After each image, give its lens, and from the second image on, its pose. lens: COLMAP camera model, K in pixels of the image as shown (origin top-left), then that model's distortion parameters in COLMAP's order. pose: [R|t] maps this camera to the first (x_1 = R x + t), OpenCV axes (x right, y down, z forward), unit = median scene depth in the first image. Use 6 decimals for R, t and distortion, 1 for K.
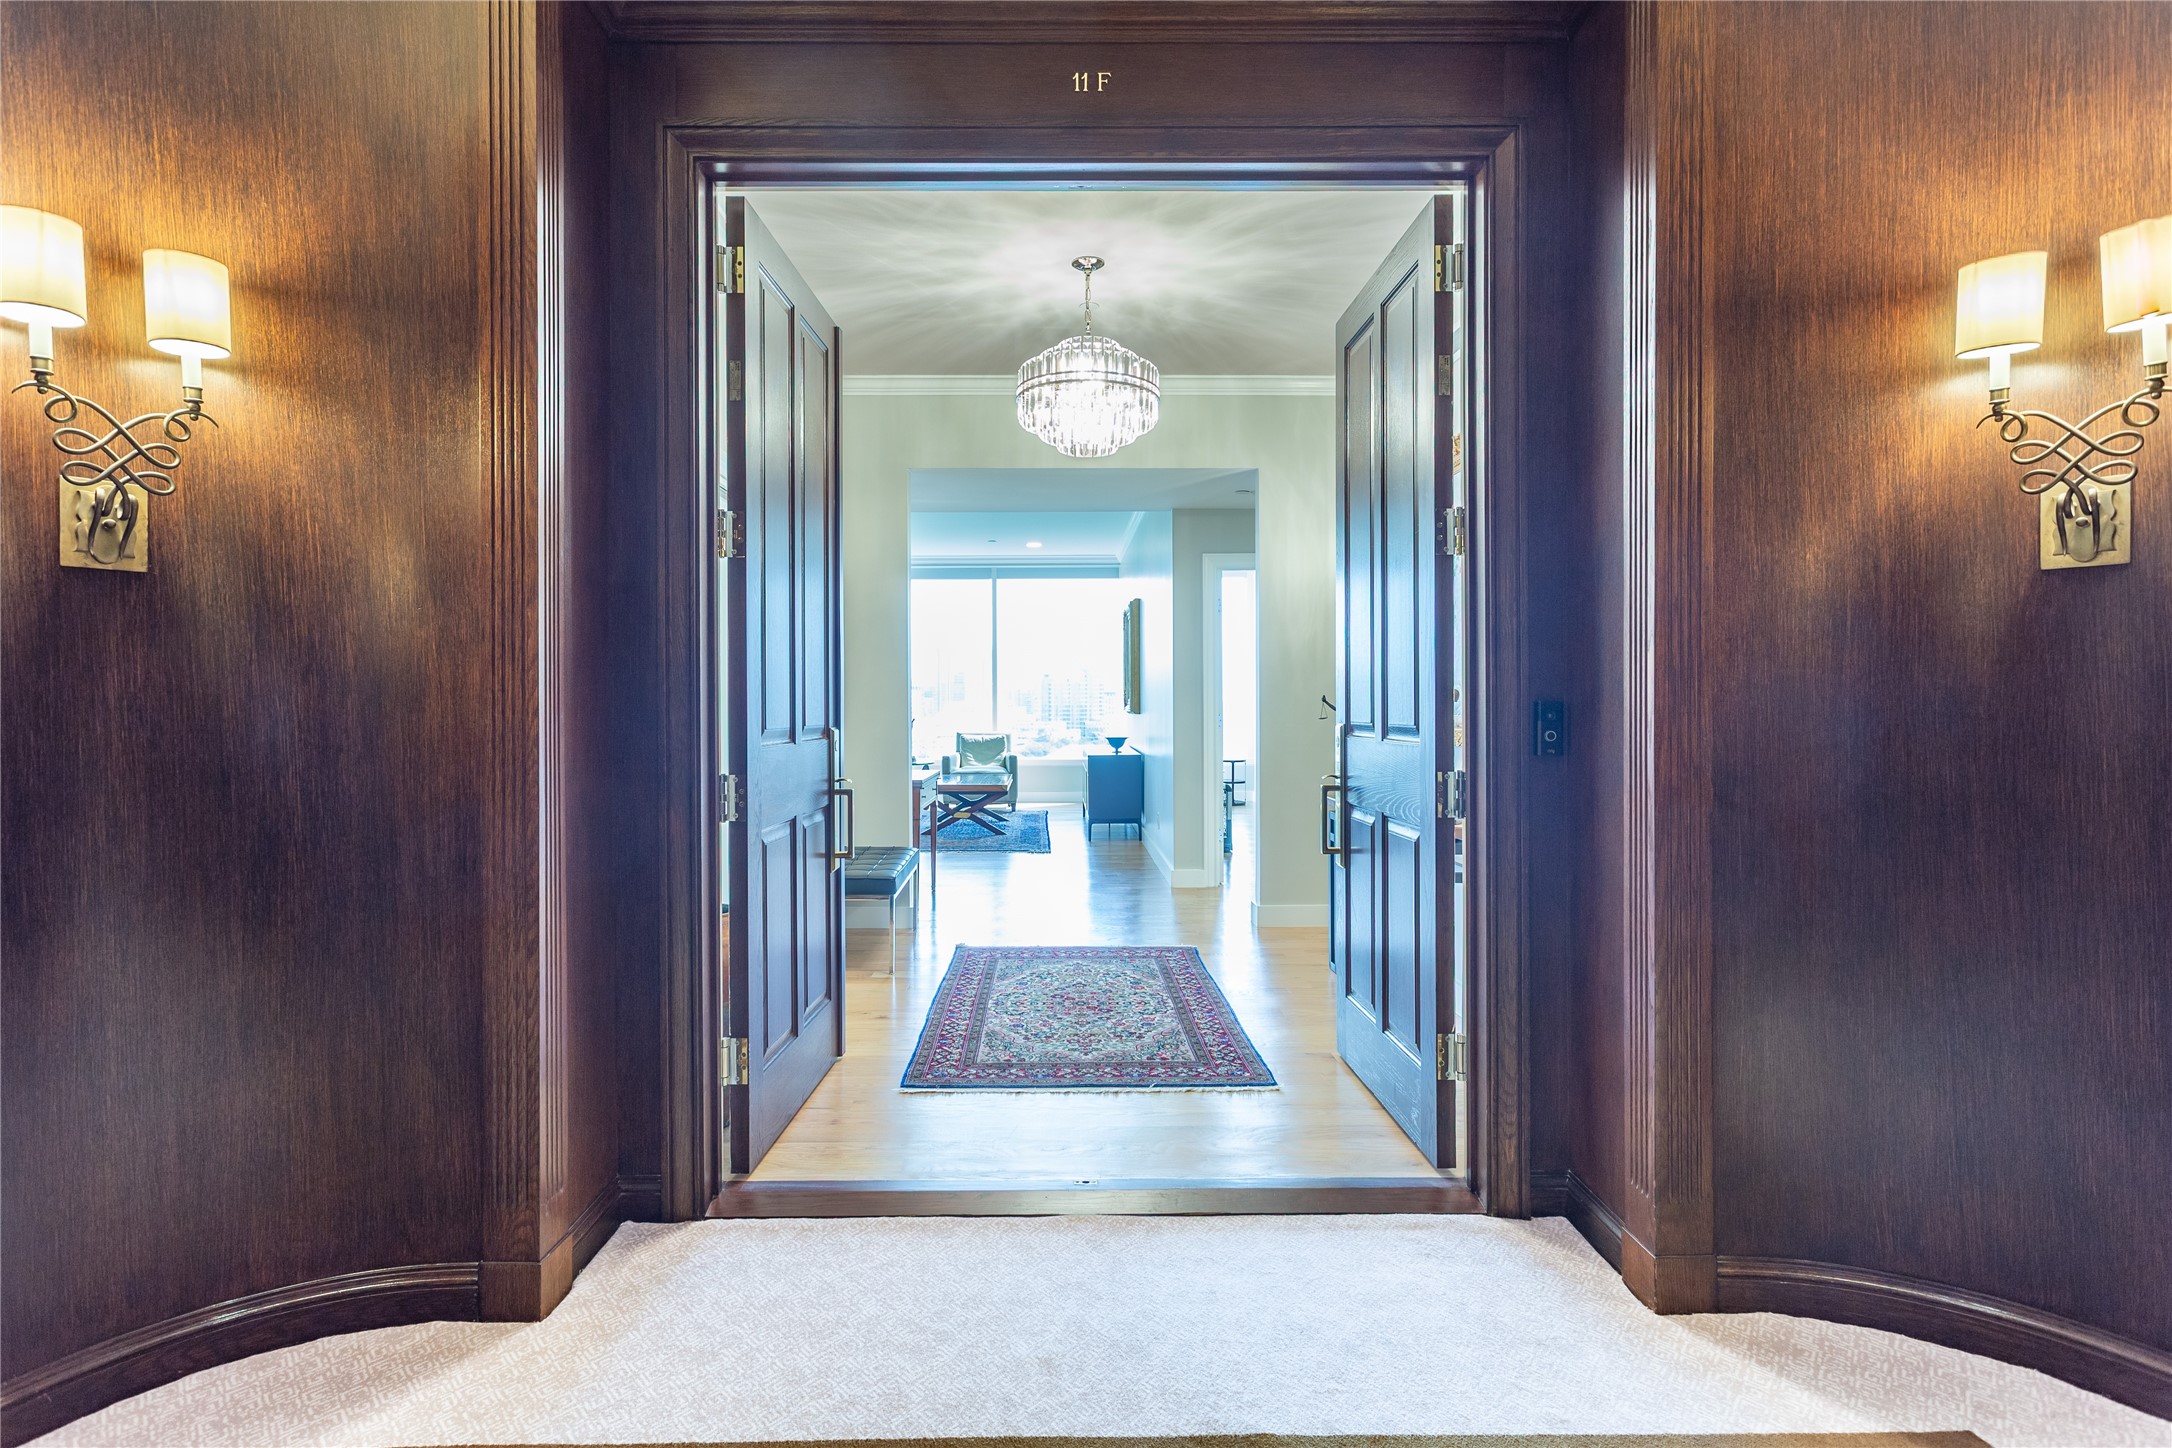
lens RADIAL K [[1035.5, 0, 1079.4], [0, 1035.5, 711.6], [0, 0, 1]] dist [-0.000027, 0.003334]
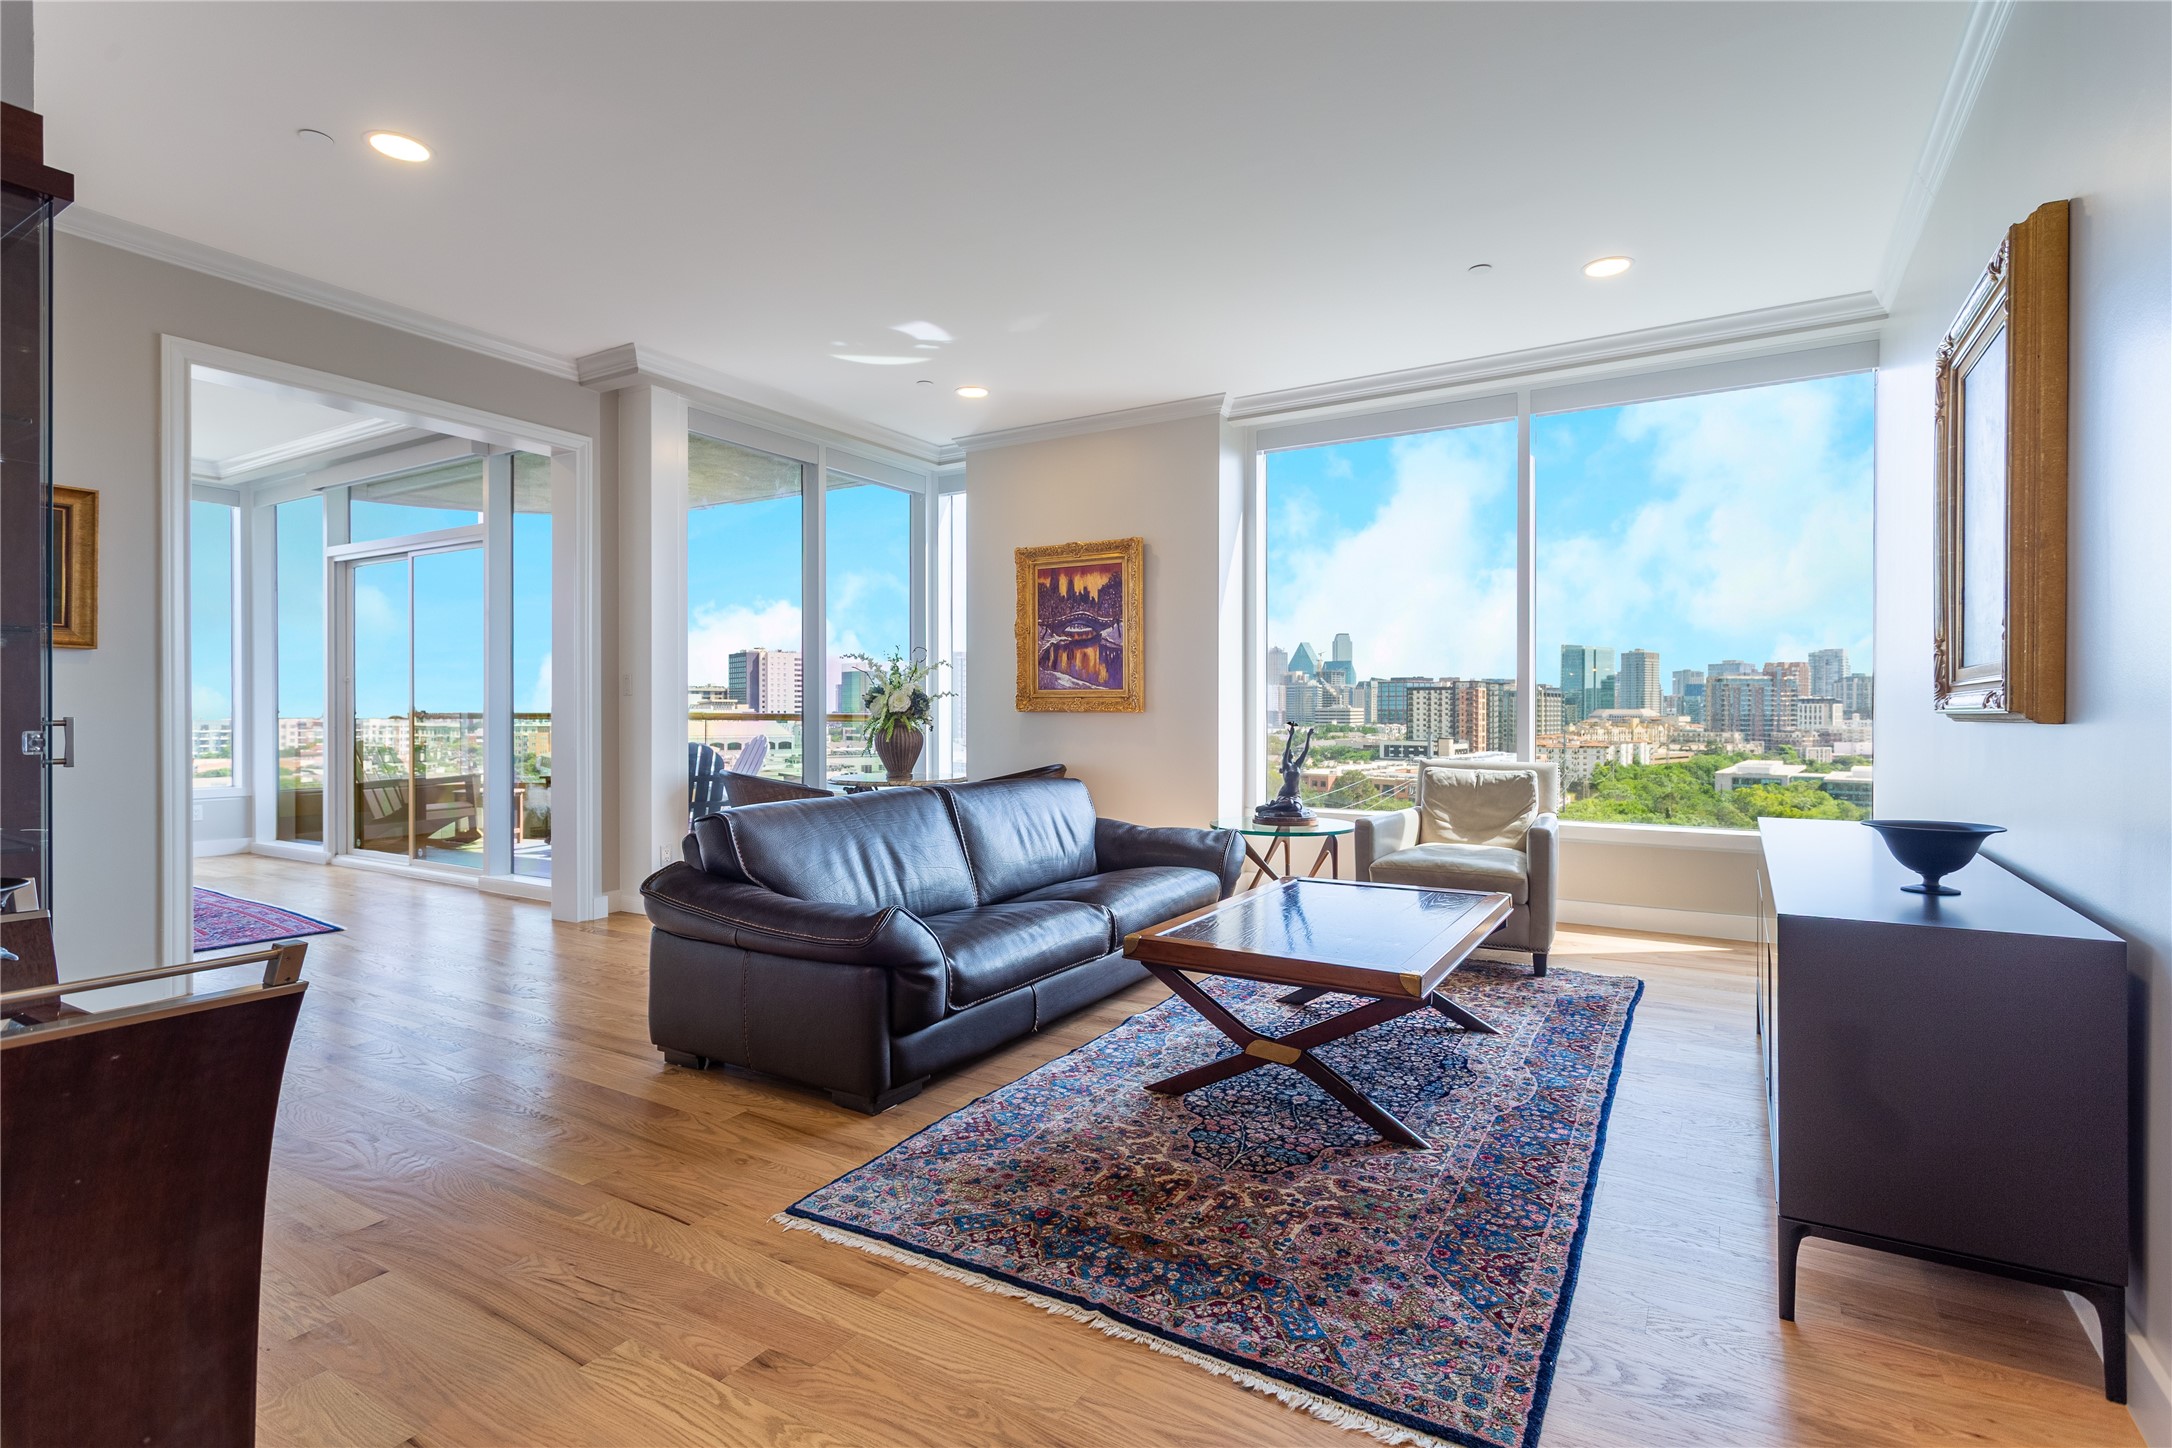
lens RADIAL K [[1035.5, 0, 1086.8], [0, 1035.5, 707.1], [0, 0, 1]] dist [-0.000027, 0.003334]
pose [[0.837372, -0.002465, -0.546628, 0.006383], [-0.003521, 0.999945, -0.009903, 0.001512], [0.546622, 0.010217, 0.837317, 0.648764]]
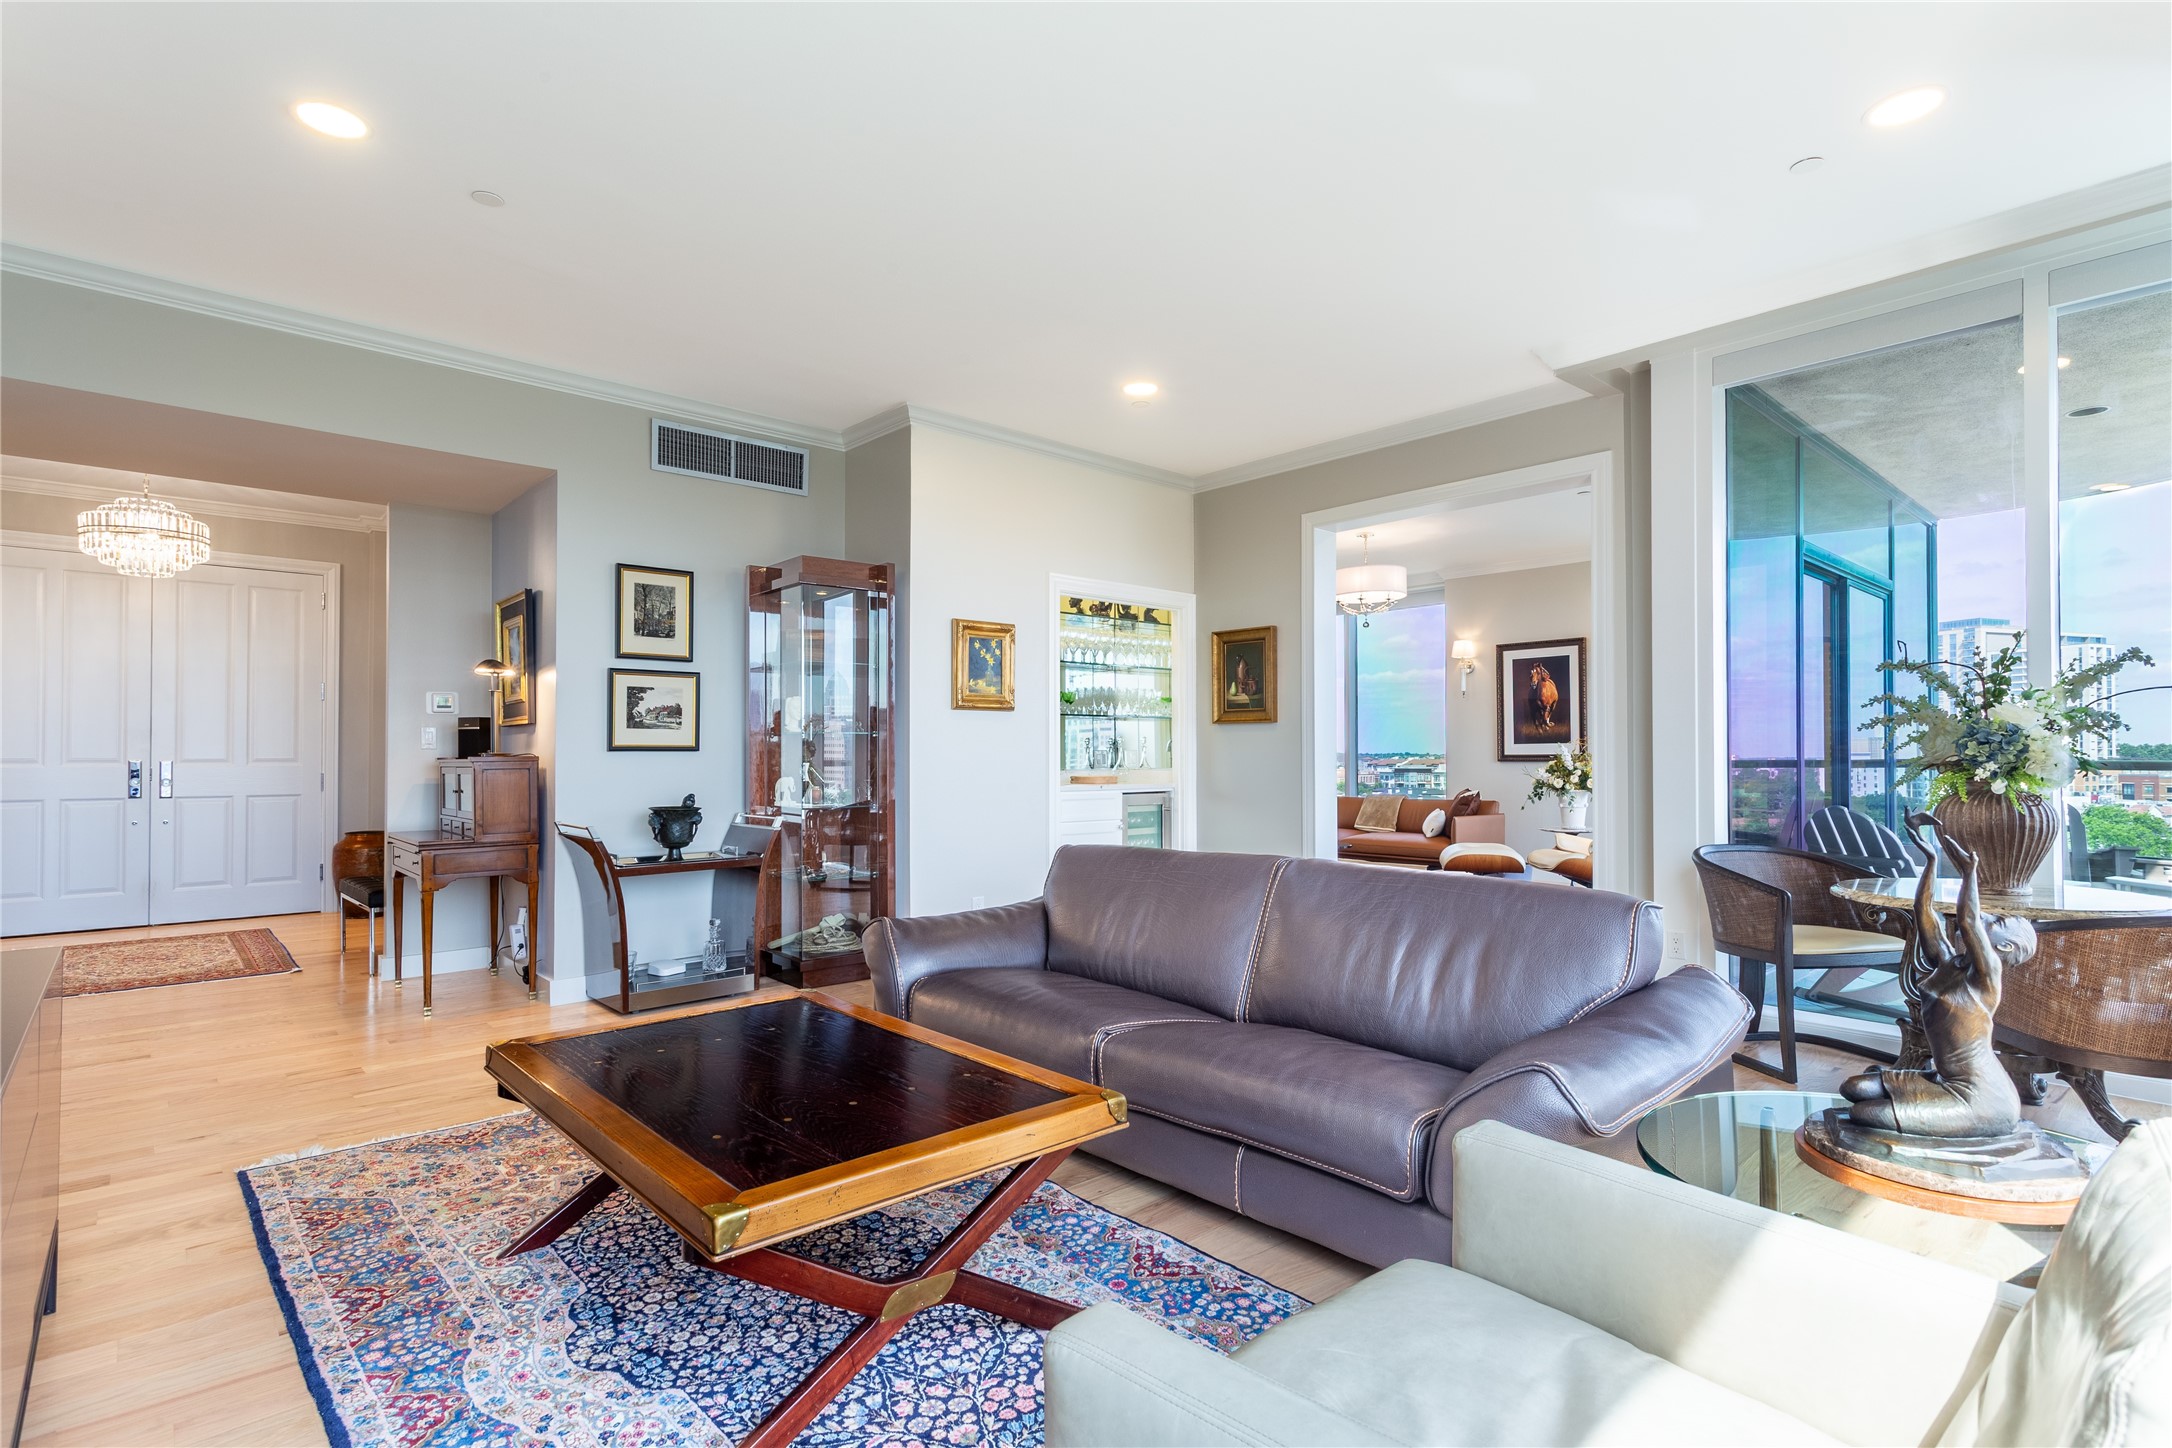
lens RADIAL K [[1035.5, 0, 1082.8], [0, 1035.5, 739.6], [0, 0, 1]] dist [-0.000027, 0.003334]
pose [[-0.753066, -0.009639, -0.657875, 0.006078], [-0.003730, 0.999939, -0.010382, 0.001381], [0.657935, -0.005365, -0.753056, 0.659397]]
